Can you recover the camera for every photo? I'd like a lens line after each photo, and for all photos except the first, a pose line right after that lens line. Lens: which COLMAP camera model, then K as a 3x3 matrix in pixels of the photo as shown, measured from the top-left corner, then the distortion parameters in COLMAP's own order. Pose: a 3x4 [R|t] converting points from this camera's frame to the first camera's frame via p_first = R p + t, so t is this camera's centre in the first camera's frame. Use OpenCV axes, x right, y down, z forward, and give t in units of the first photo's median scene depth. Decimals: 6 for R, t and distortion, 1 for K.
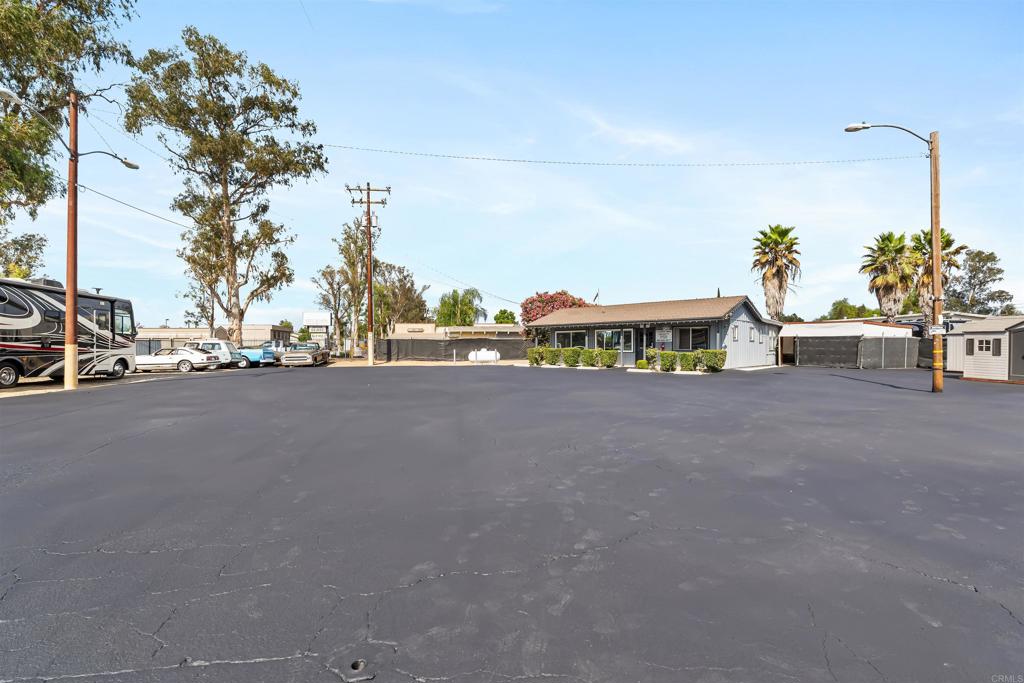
lens RADIAL K [[462.2, 0, 518.7], [0, 462.2, 340.4], [0, 0, 1]] dist [-0.000855, 0.000489]
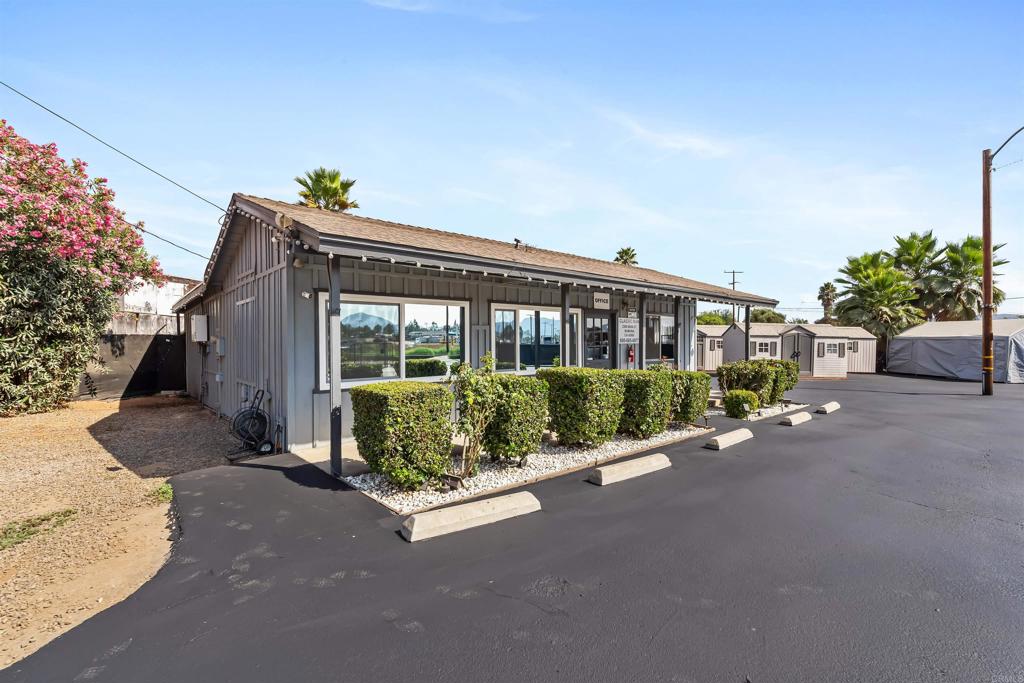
lens RADIAL K [[462.2, 0, 514.5], [0, 462.2, 347.2], [0, 0, 1]] dist [-0.000855, 0.000489]
pose [[0.094997, -0.010405, 0.995423, -0.089838], [-0.010332, 0.999881, 0.011438, 0.001616], [-0.995424, -0.011371, 0.094878, 0.648876]]
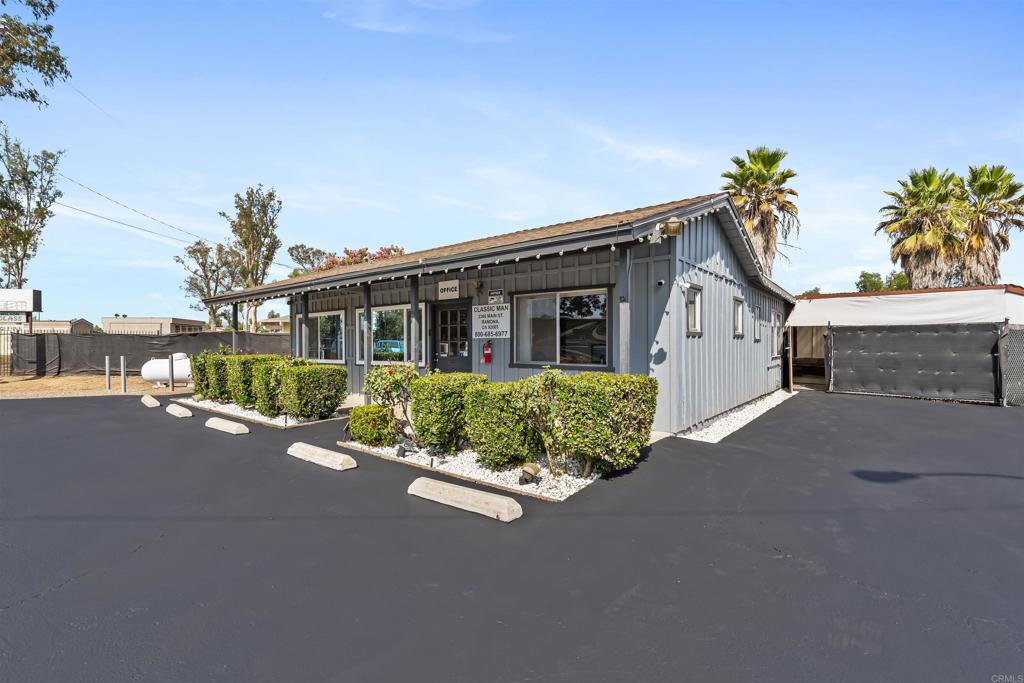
lens RADIAL K [[462.2, 0, 508.4], [0, 462.2, 338.5], [0, 0, 1]] dist [-0.000855, 0.000489]
pose [[0.998440, -0.000357, 0.055829, 0.186787], [-0.000024, 0.999977, 0.006826, 0.000566], [-0.055830, -0.006817, 0.998417, 0.397857]]
